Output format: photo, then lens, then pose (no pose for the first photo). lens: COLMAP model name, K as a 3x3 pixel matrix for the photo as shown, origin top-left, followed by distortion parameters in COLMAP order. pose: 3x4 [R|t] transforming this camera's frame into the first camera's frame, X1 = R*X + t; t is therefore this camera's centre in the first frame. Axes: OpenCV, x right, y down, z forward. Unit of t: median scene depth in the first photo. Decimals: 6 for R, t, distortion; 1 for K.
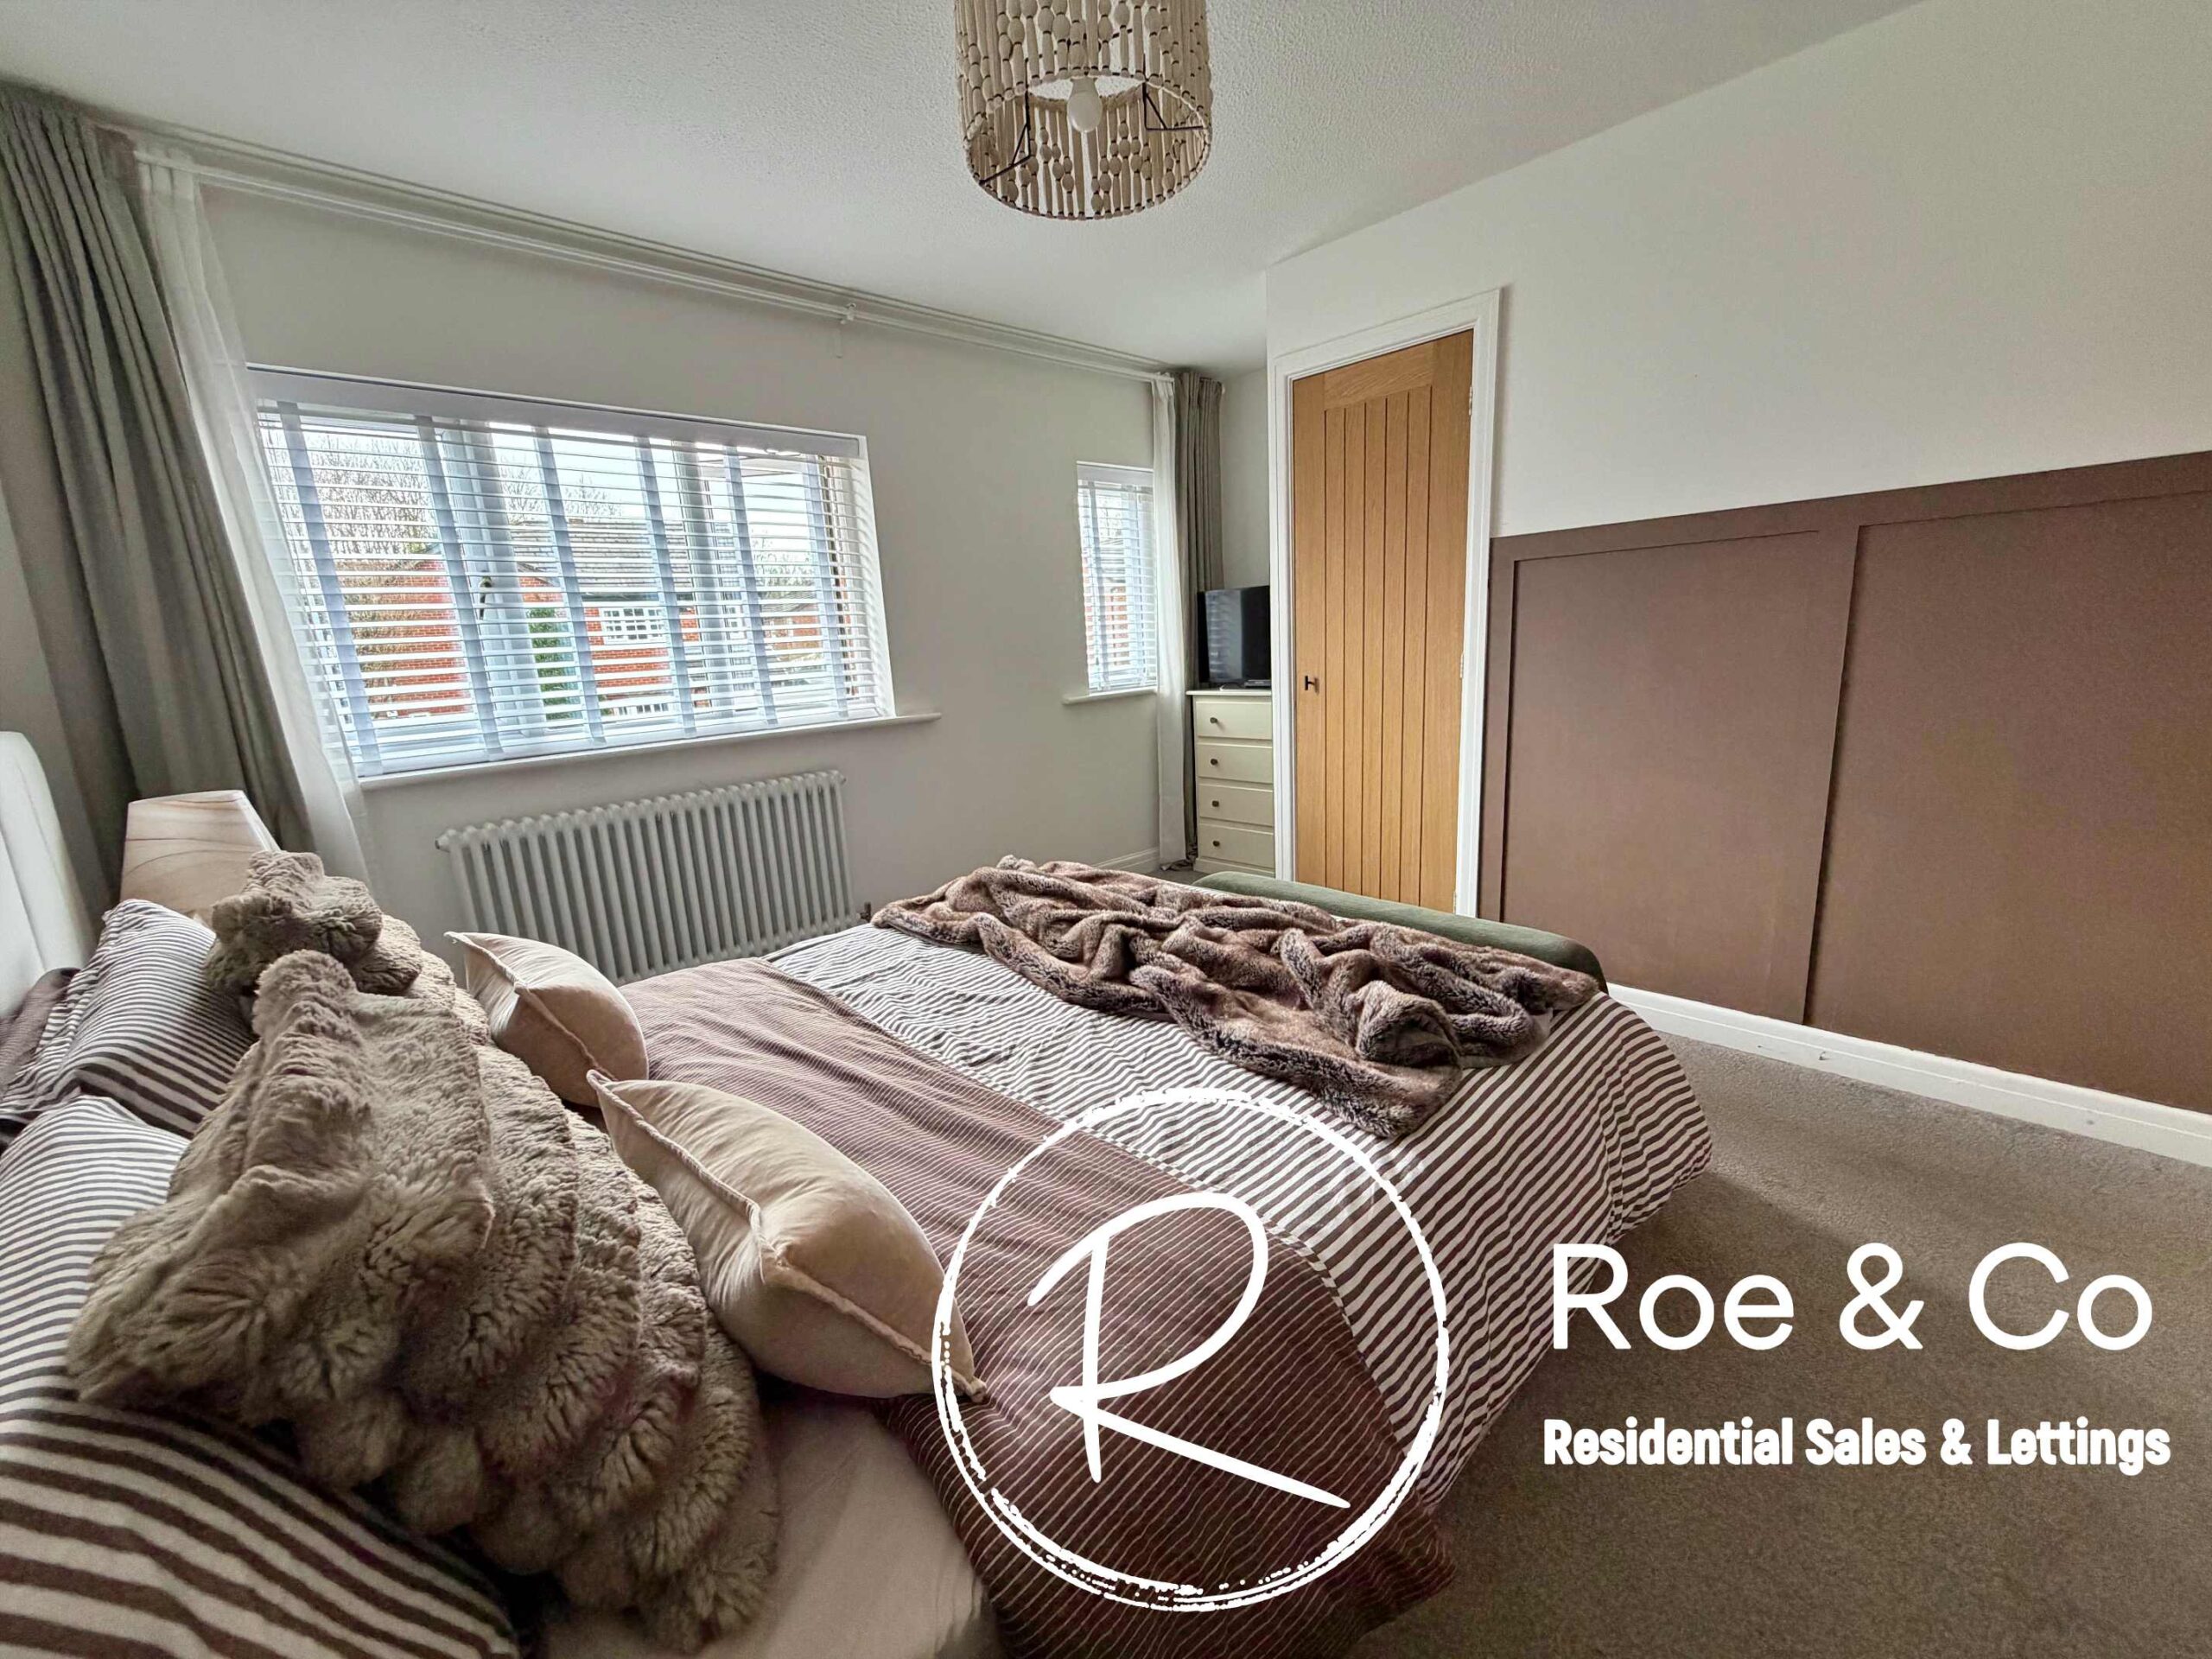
lens RADIAL K [[883.8, 0, 1098.6], [0, 883.8, 826.7], [0, 0, 1]] dist [0.000682, -0.000347]
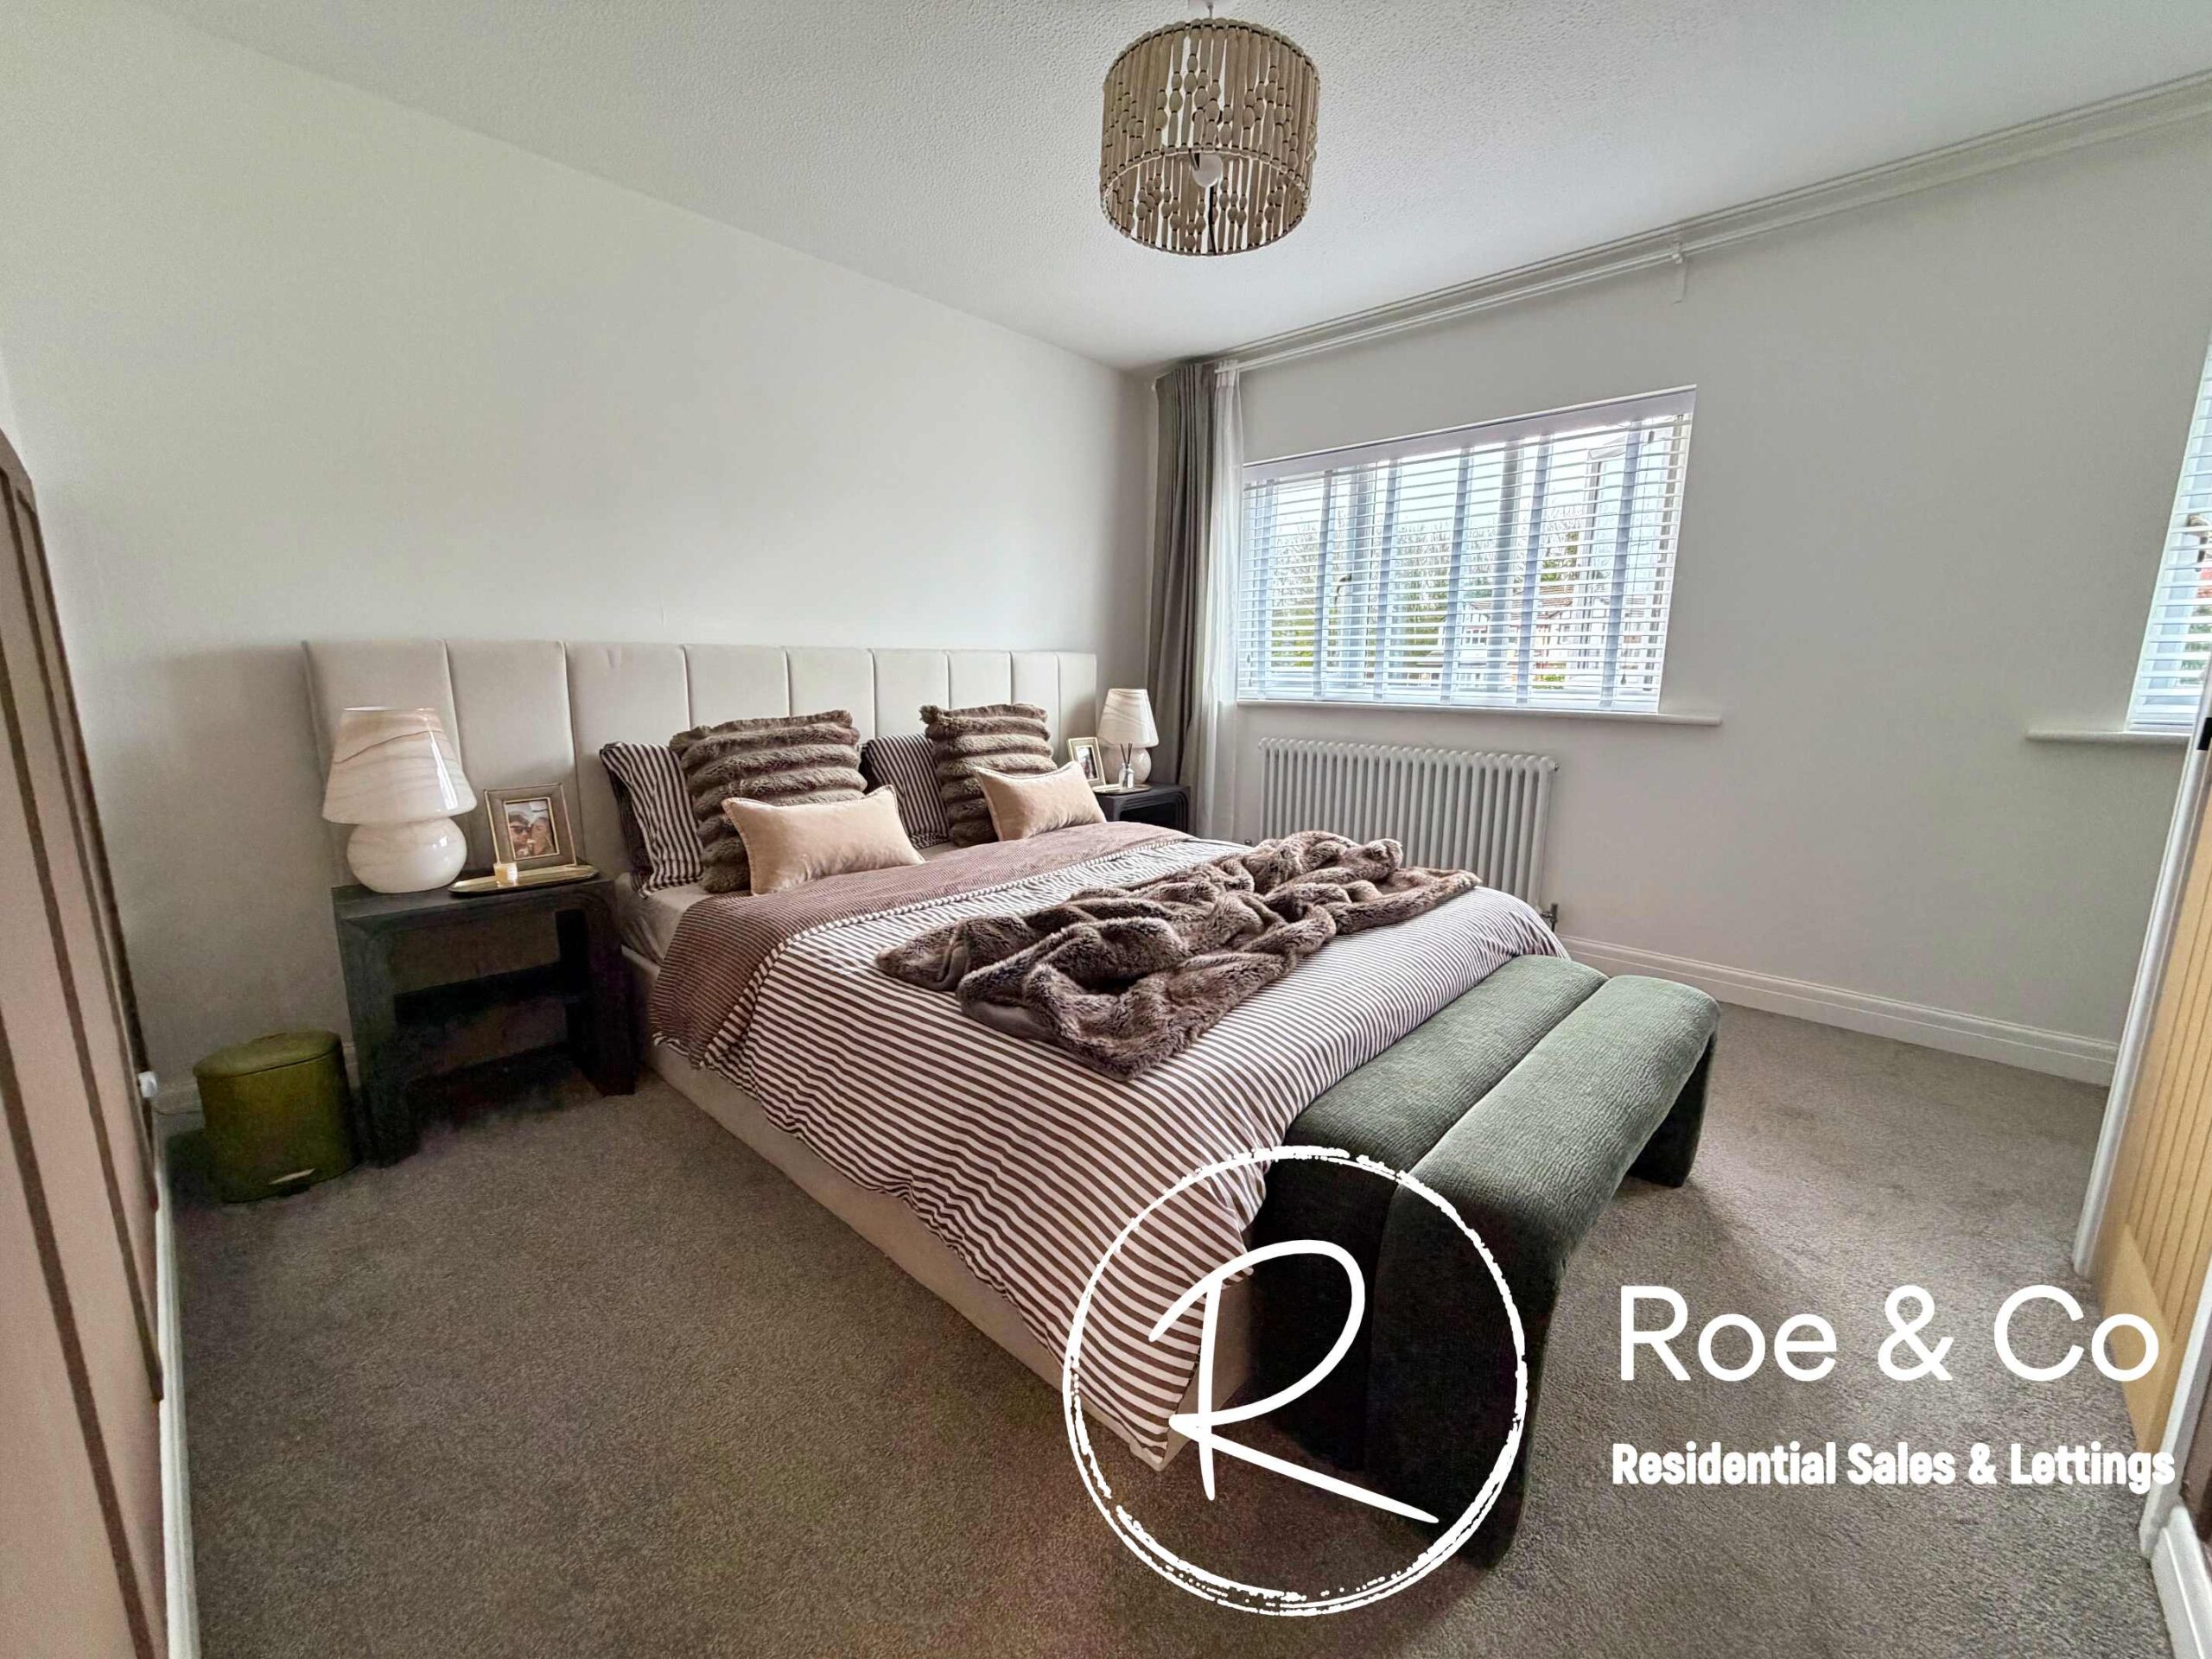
lens RADIAL K [[883.8, 0, 1098.6], [0, 883.8, 826.7], [0, 0, 1]] dist [0.000682, -0.000347]
pose [[0.067314, 0.235192, -0.969615, 0.732269], [-0.217361, 0.951934, 0.215814, -0.108397], [0.973767, 0.196230, 0.115200, 0.492016]]
